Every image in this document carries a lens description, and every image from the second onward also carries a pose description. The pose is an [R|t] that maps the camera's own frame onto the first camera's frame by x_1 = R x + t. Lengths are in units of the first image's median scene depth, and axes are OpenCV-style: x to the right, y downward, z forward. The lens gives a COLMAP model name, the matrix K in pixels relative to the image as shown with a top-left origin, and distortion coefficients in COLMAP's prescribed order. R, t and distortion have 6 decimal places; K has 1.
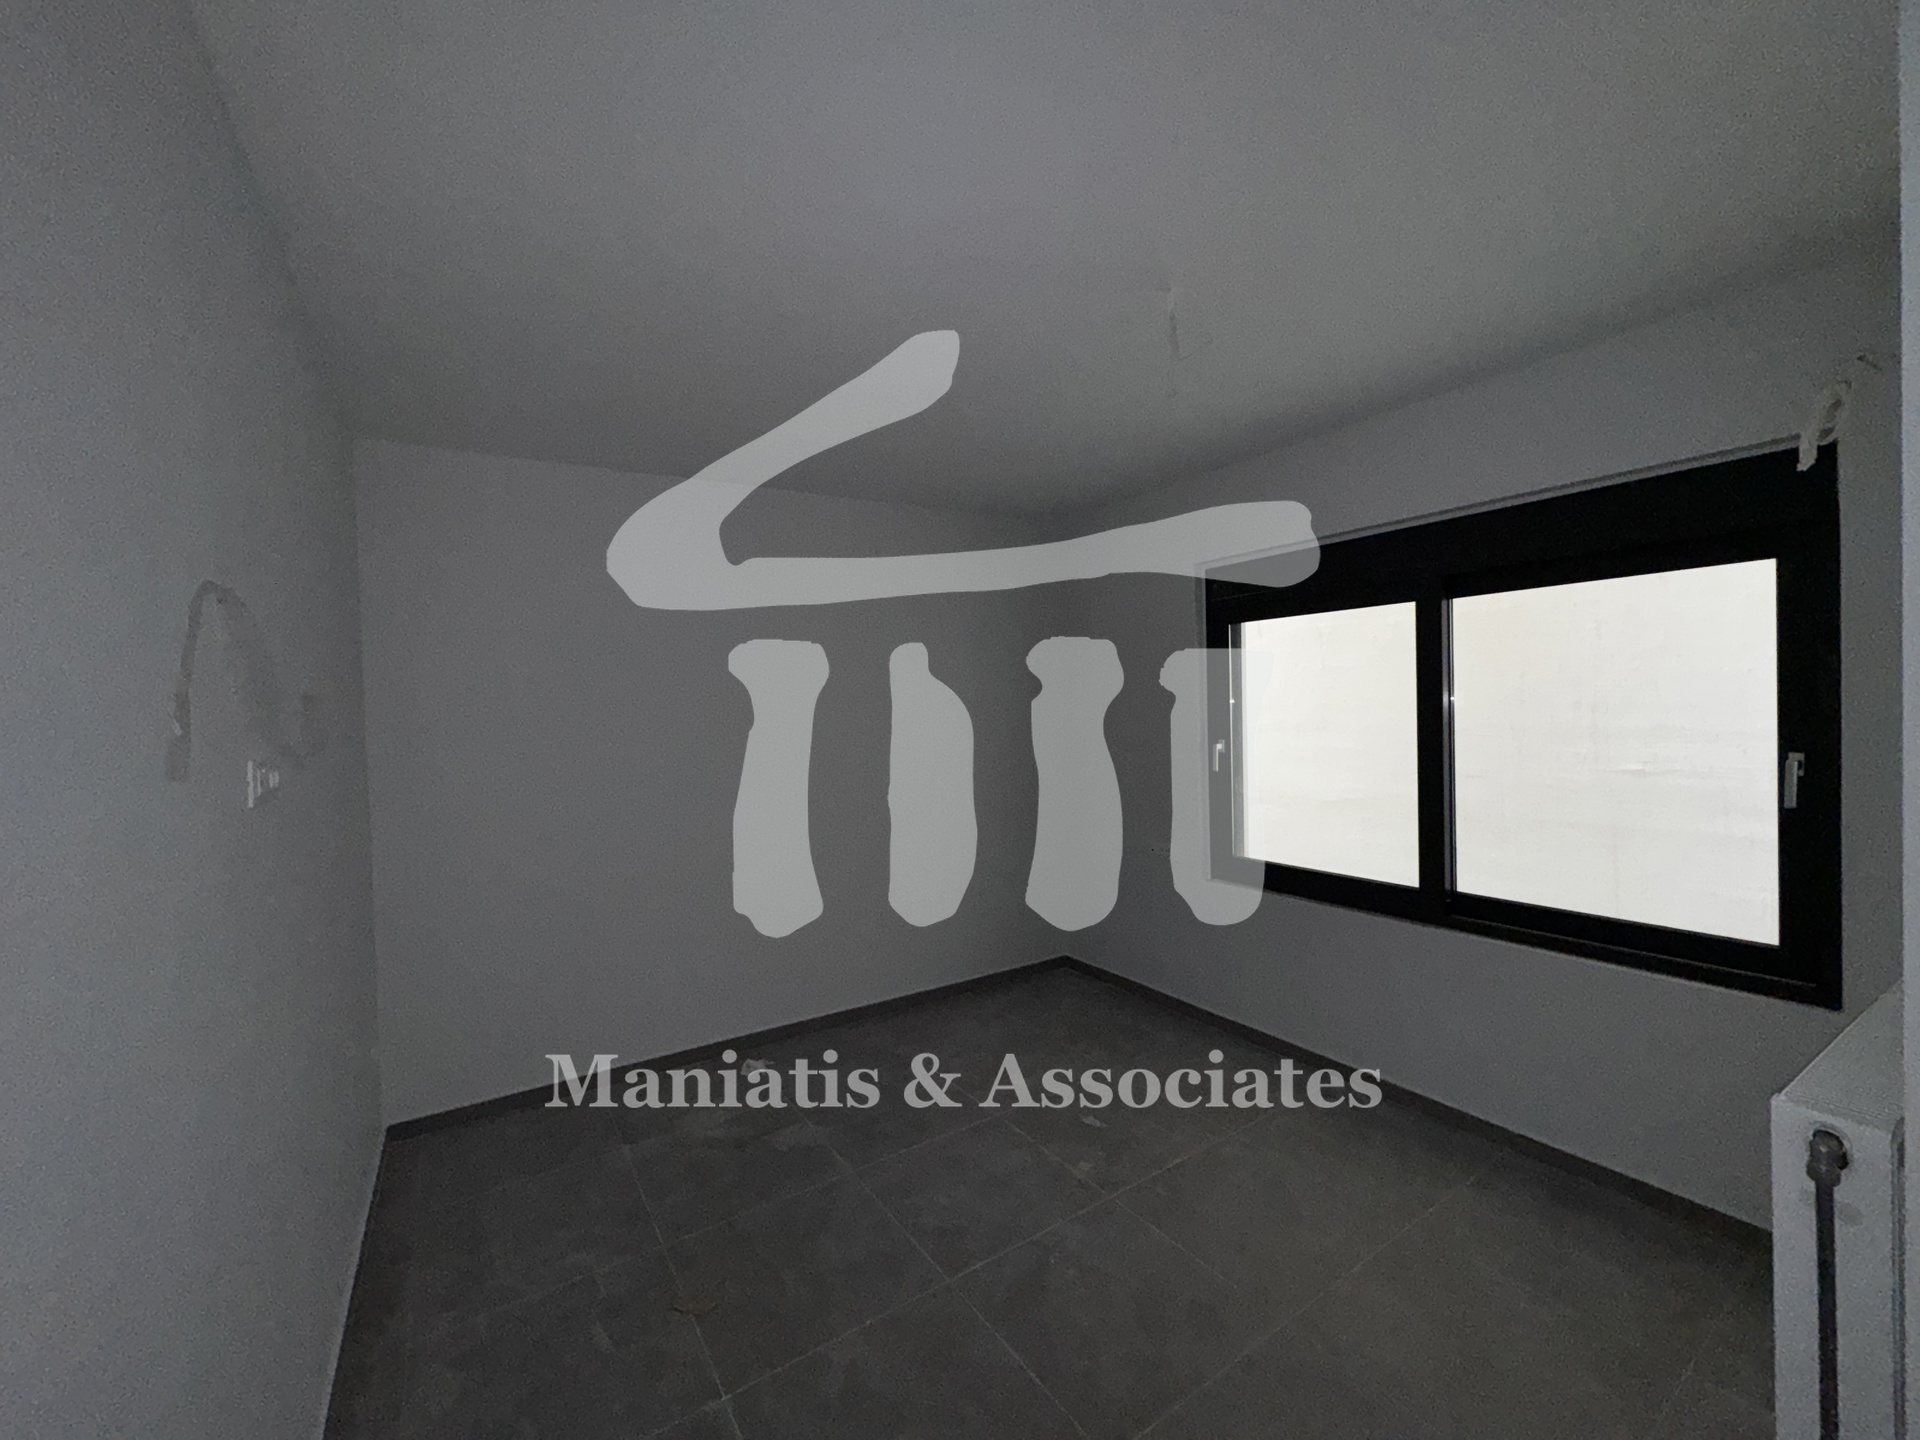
lens RADIAL K [[766.7, 0, 955.1], [0, 766.7, 729.2], [0, 0, 1]] dist [-0.009059, 0.001577]
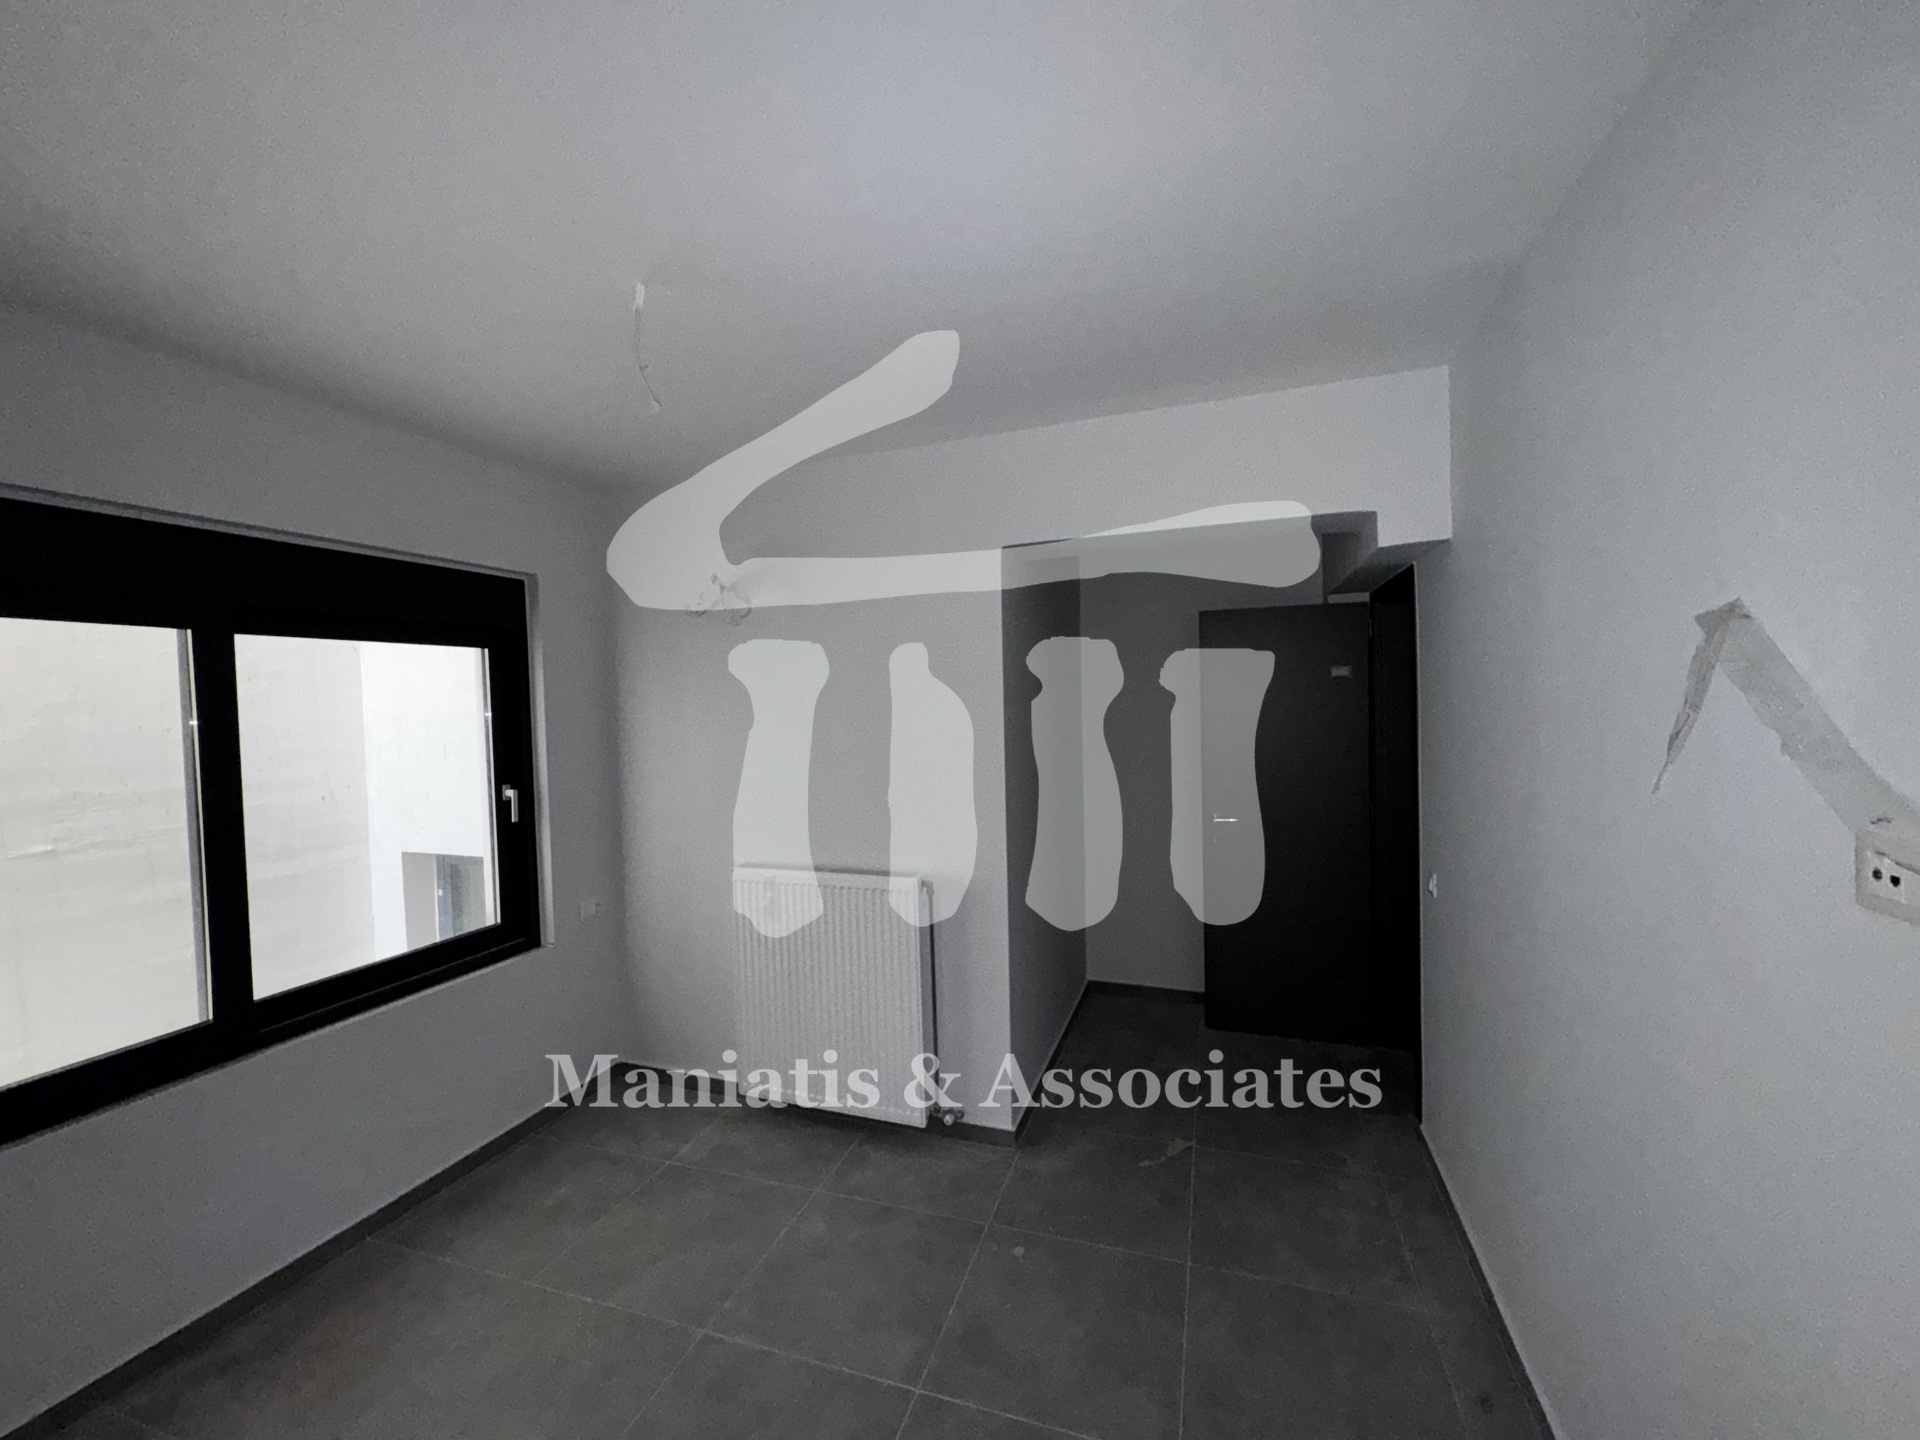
lens RADIAL K [[766.7, 0, 970.4], [0, 766.7, 712.7], [0, 0, 1]] dist [-0.009059, 0.001577]
pose [[-0.631579, 0.029607, 0.774746, -0.425387], [0.066162, 0.997684, 0.015809, -0.049302], [-0.772483, 0.061244, -0.632075, 0.876480]]
